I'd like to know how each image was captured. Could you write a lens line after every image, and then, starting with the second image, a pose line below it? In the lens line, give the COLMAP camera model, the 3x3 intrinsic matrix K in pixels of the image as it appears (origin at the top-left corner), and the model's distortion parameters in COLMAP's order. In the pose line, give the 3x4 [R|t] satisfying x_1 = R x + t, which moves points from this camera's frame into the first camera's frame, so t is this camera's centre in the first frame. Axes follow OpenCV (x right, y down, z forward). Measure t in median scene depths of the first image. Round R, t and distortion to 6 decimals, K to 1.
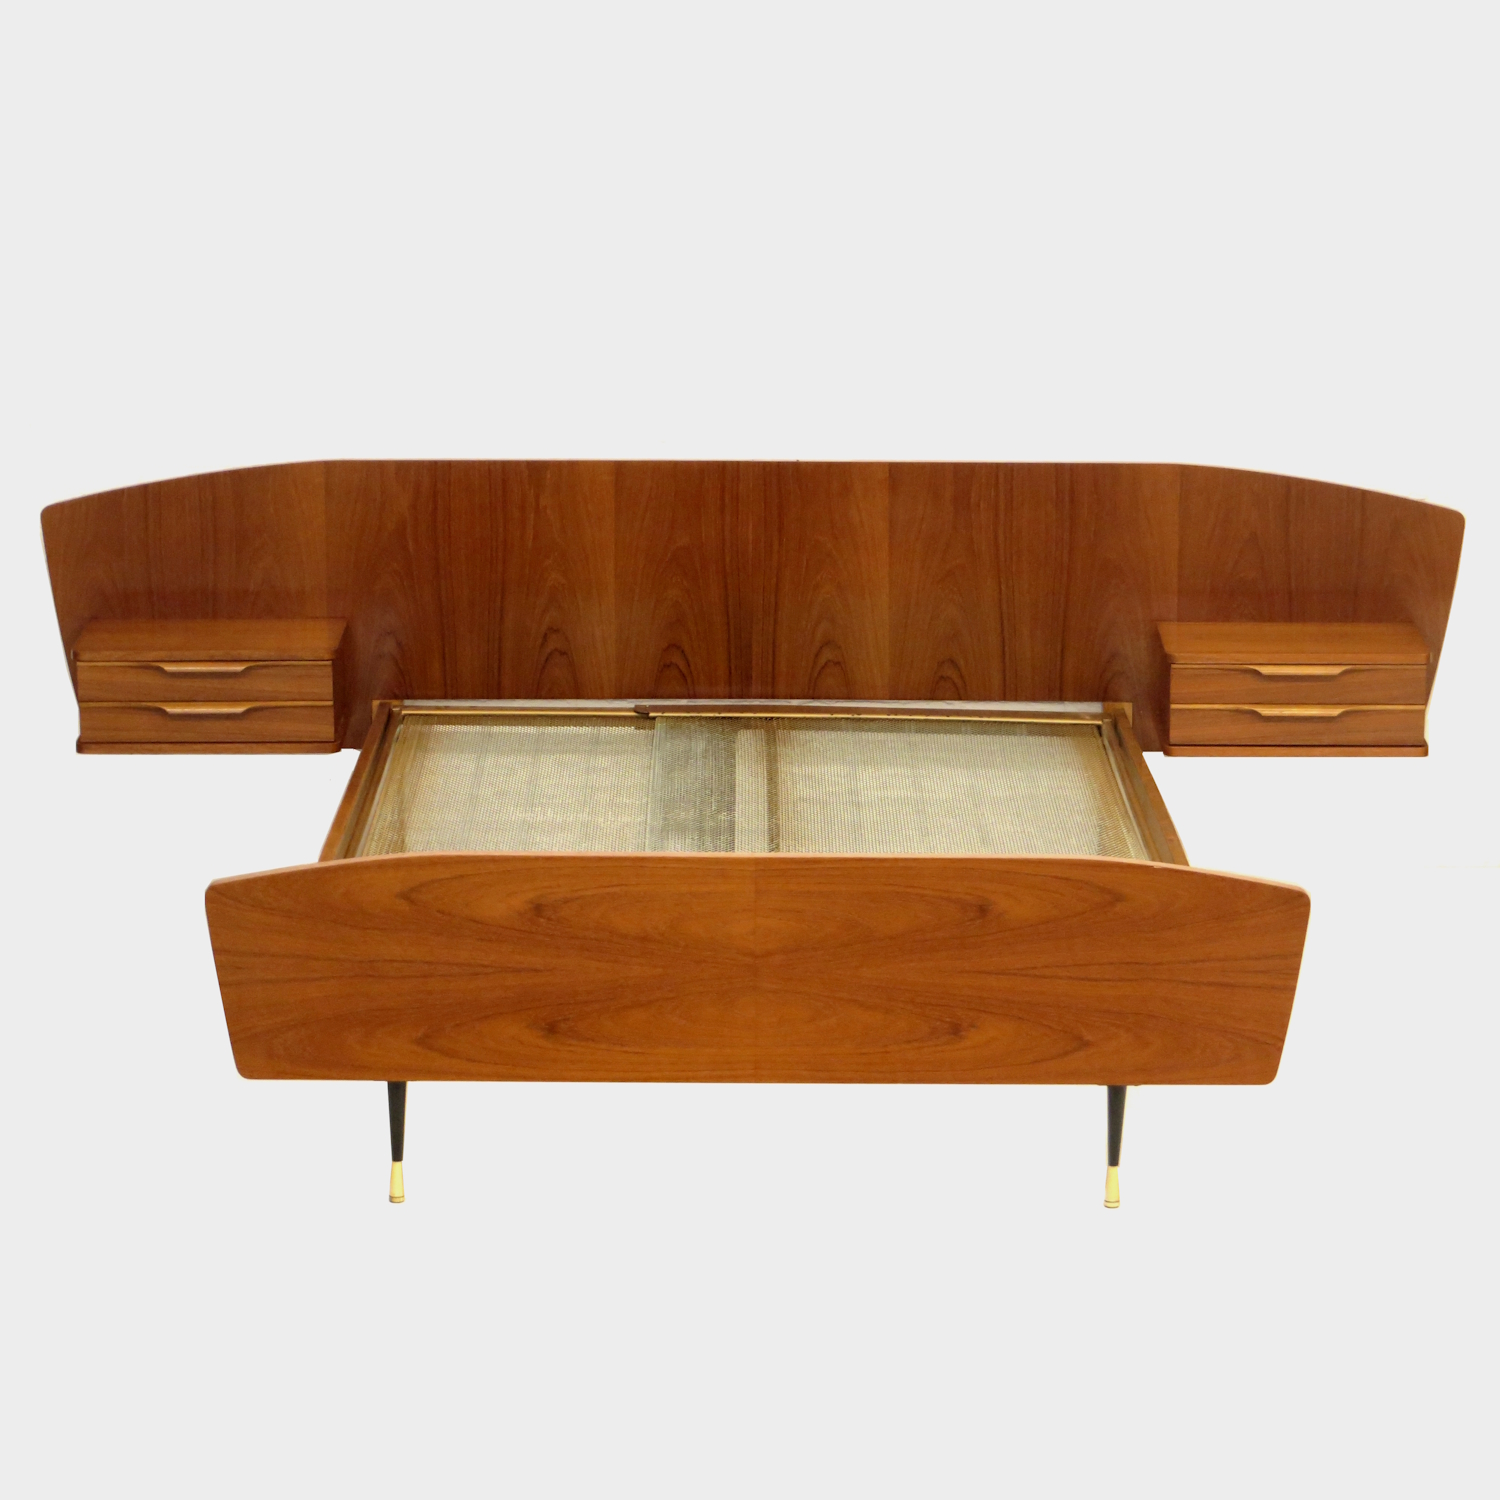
lens RADIAL K [[4726.9, 0, 750.0], [0, 4726.9, 750.0], [0, 0, 1]] dist [-0.128070, -0.346673]
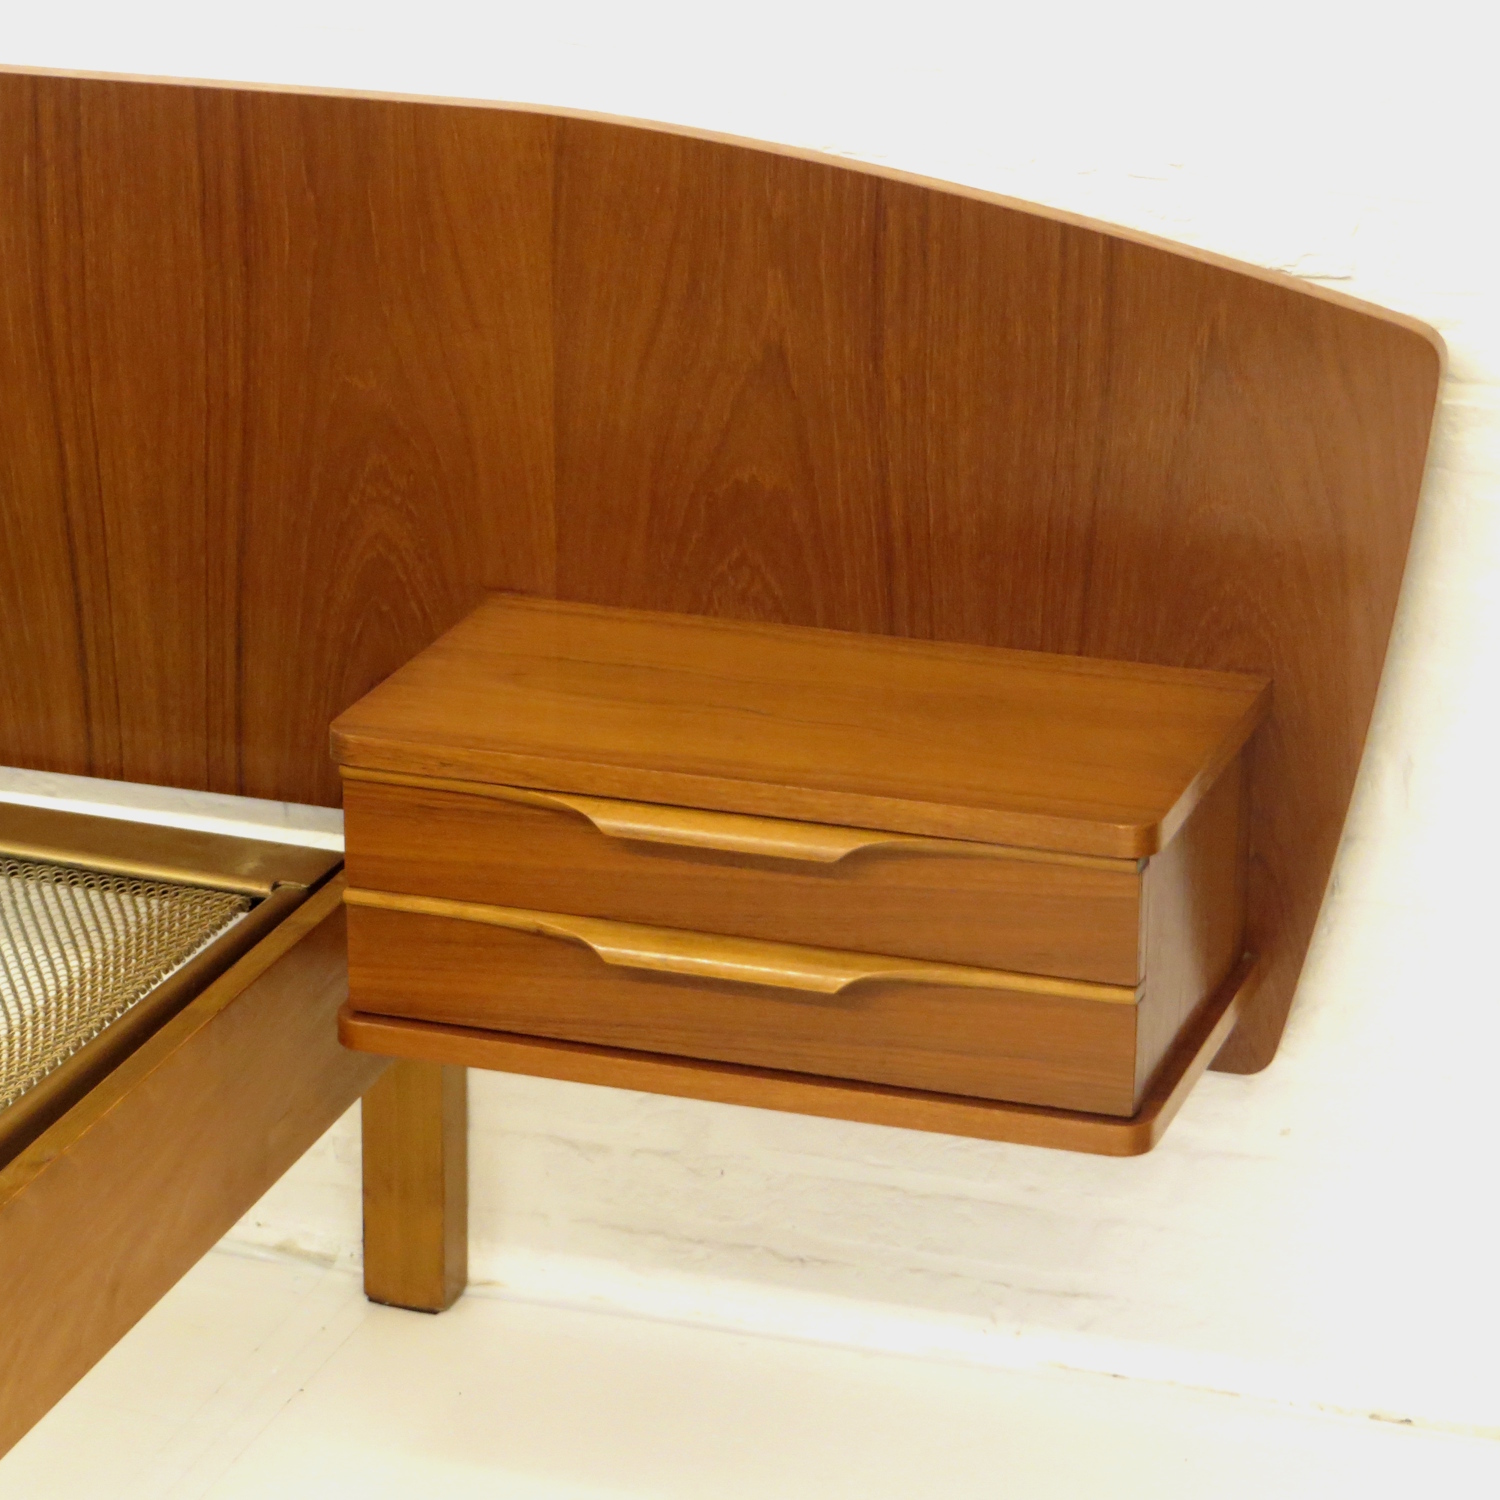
lens RADIAL K [[4788.6, 0, 750.0], [0, 4788.6, 750.0], [0, 0, 1]] dist [-0.118996, 0.079642]
pose [[0.952228, 0.105912, -0.286434, 0.203698], [-0.078565, 0.991325, 0.105370, -0.053987], [0.295109, -0.077832, 0.952288, 0.704995]]
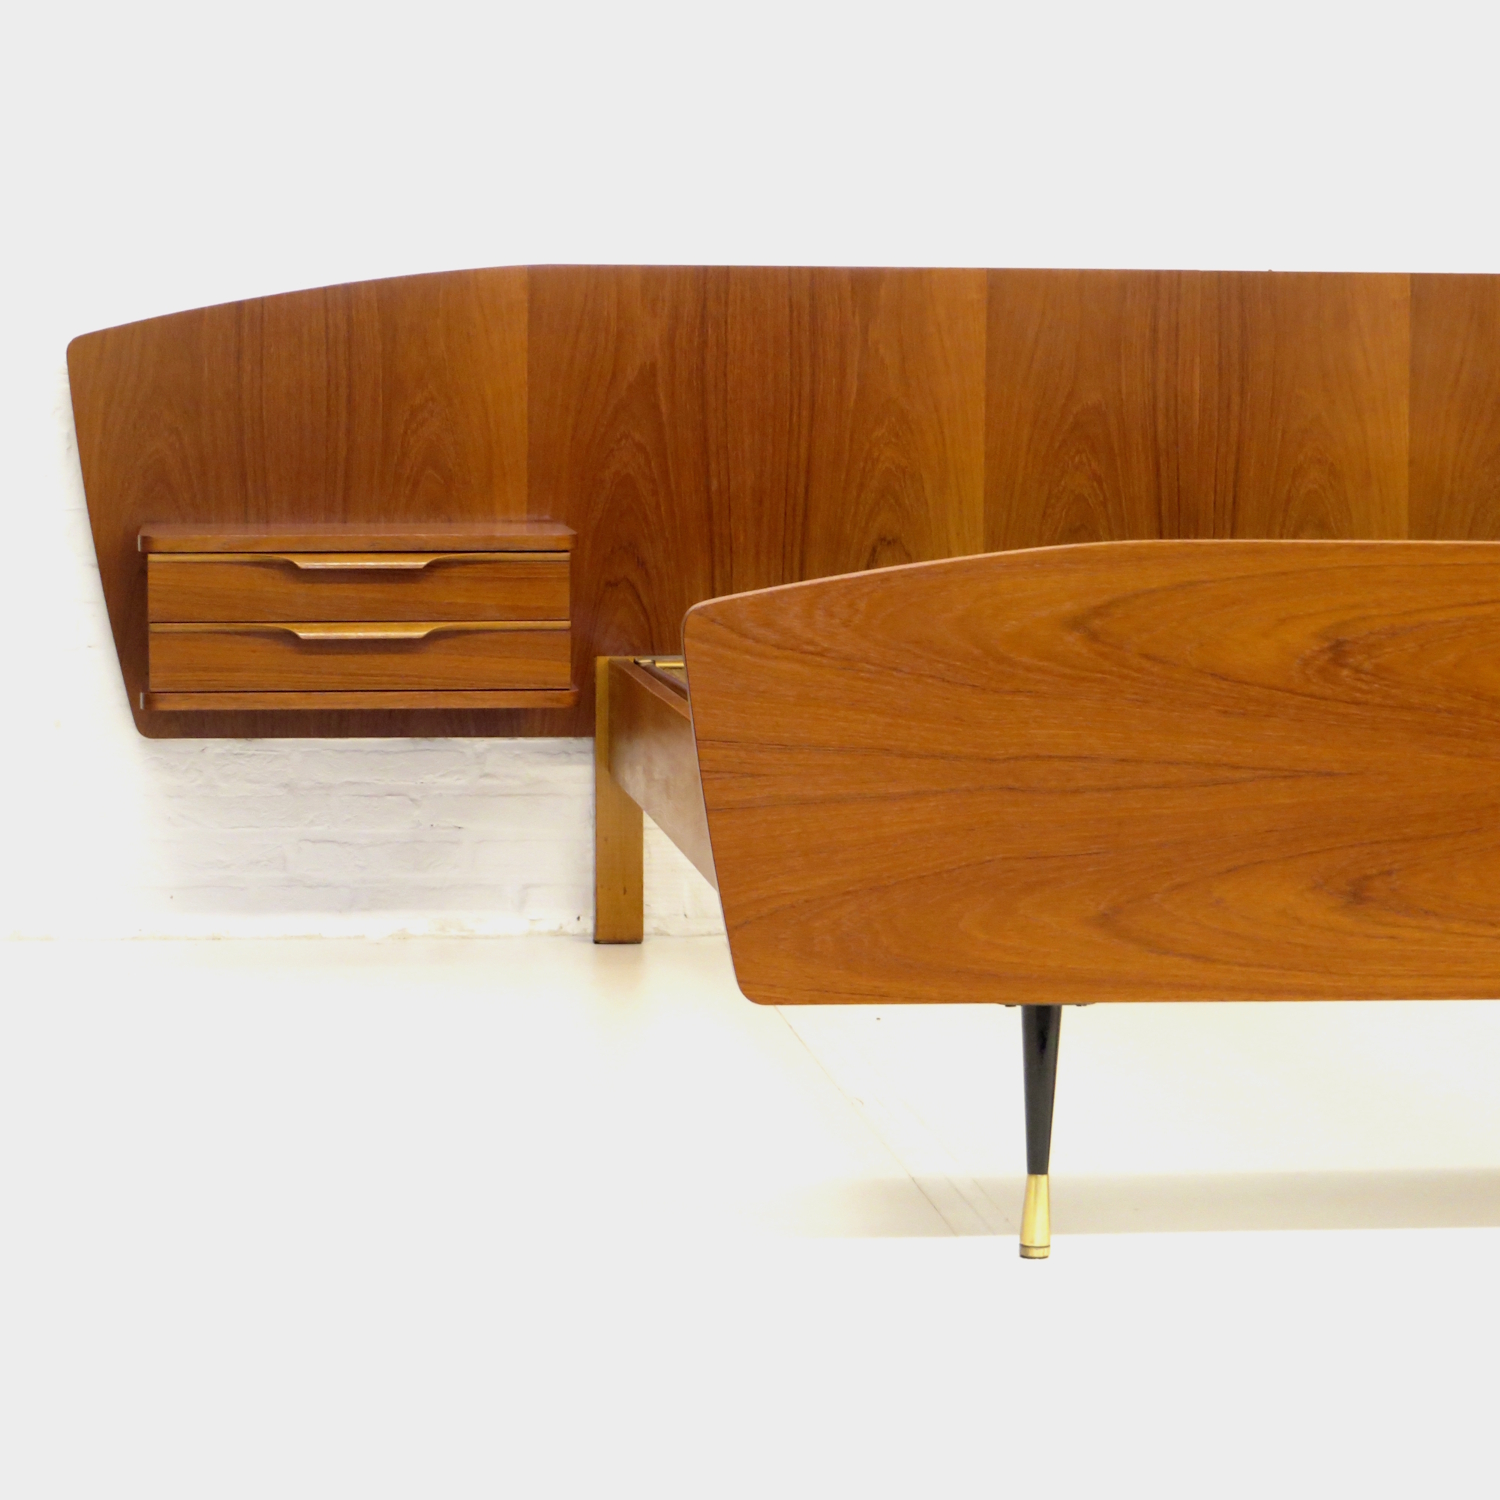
lens RADIAL K [[4554.6, 0, 750.0], [0, 4554.6, 750.0], [0, 0, 1]] dist [-0.067369, -0.901380]
pose [[0.994035, -0.005550, 0.108919, -0.129165], [0.021133, 0.989577, -0.142443, 0.090363], [-0.106993, 0.143895, 0.983792, 0.419831]]
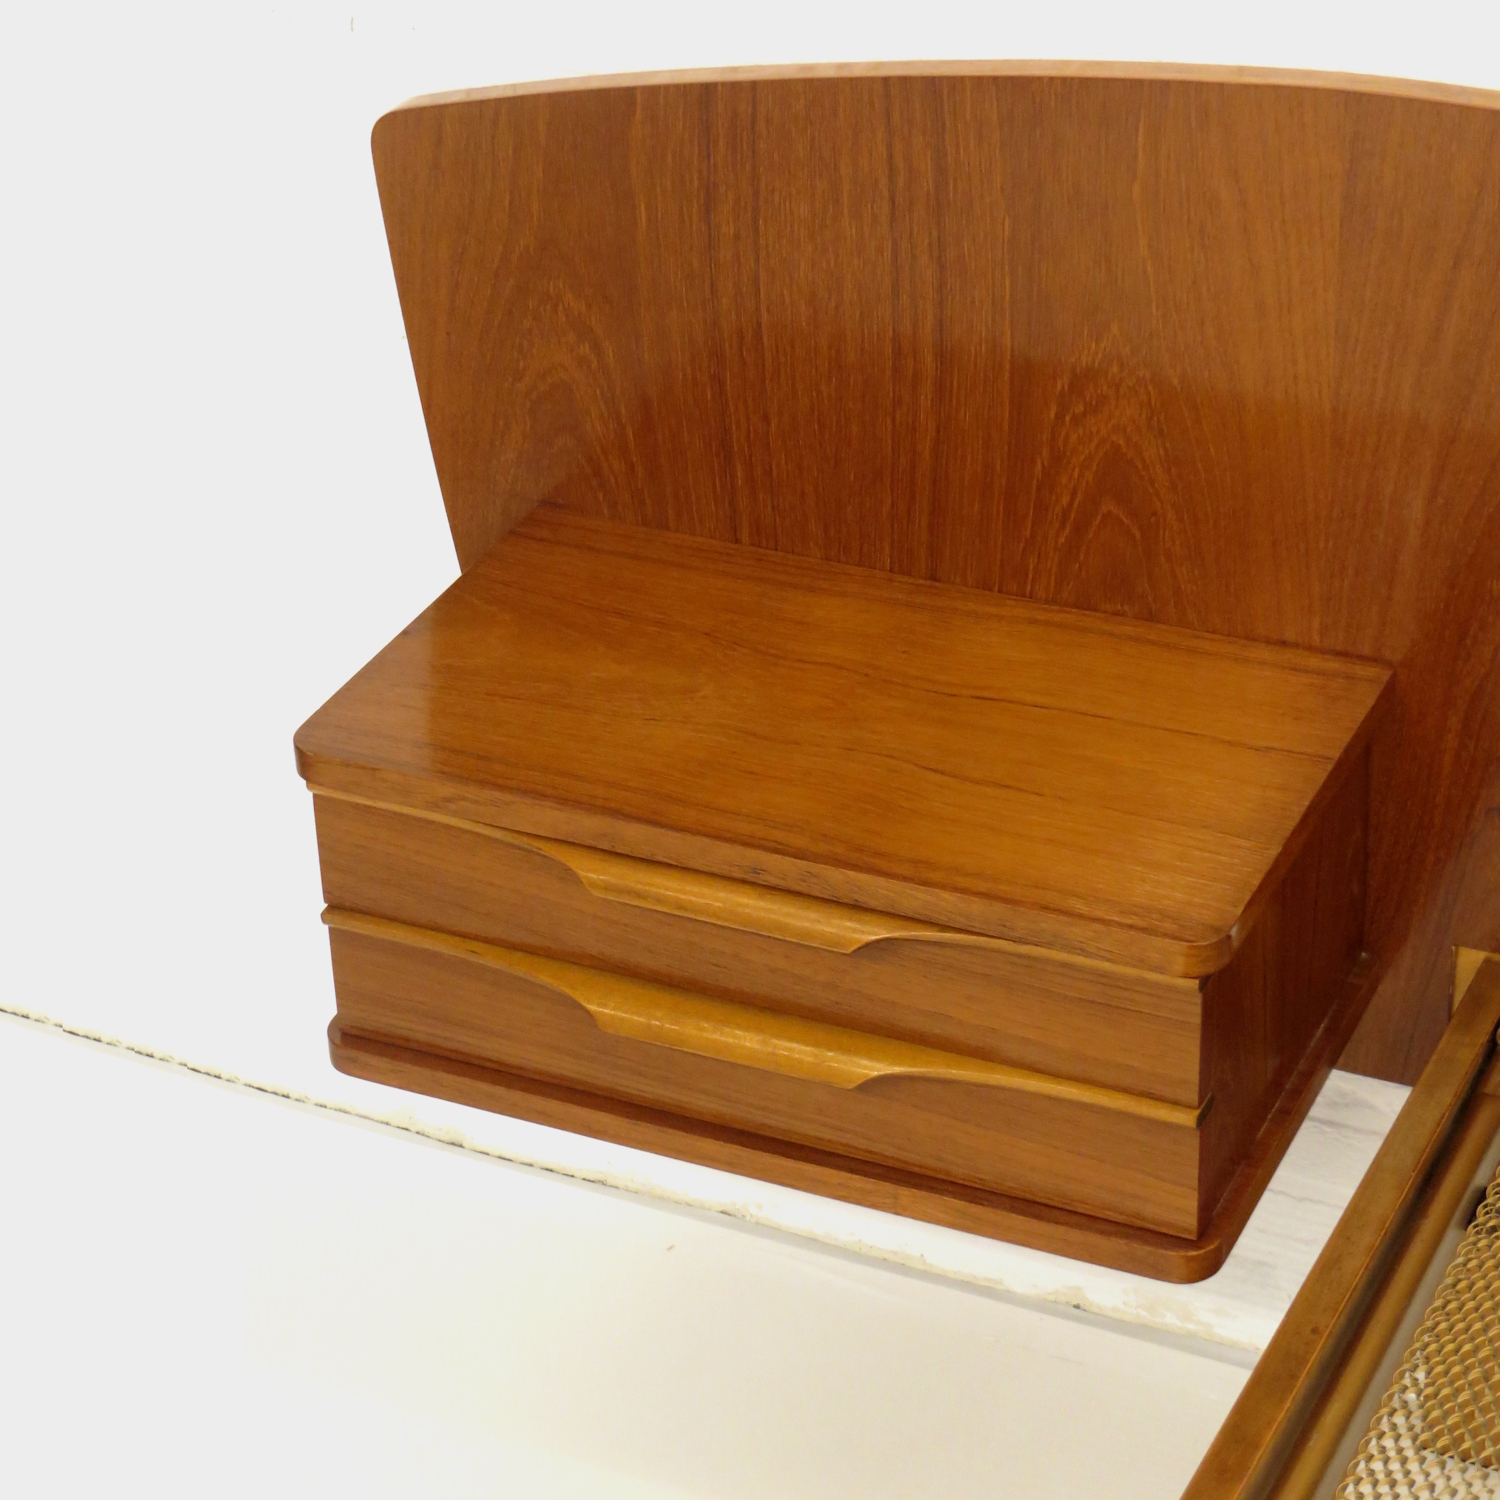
lens RADIAL K [[3978.9, 0, 884.8], [0, 3978.9, 749.8], [0, 0, 1]] dist [-0.036362, -0.597481]
pose [[0.920075, 0.185639, -0.344963, -0.033948], [-0.077998, 0.949769, 0.303076, -0.091700], [0.383898, -0.251947, 0.888338, 0.807625]]
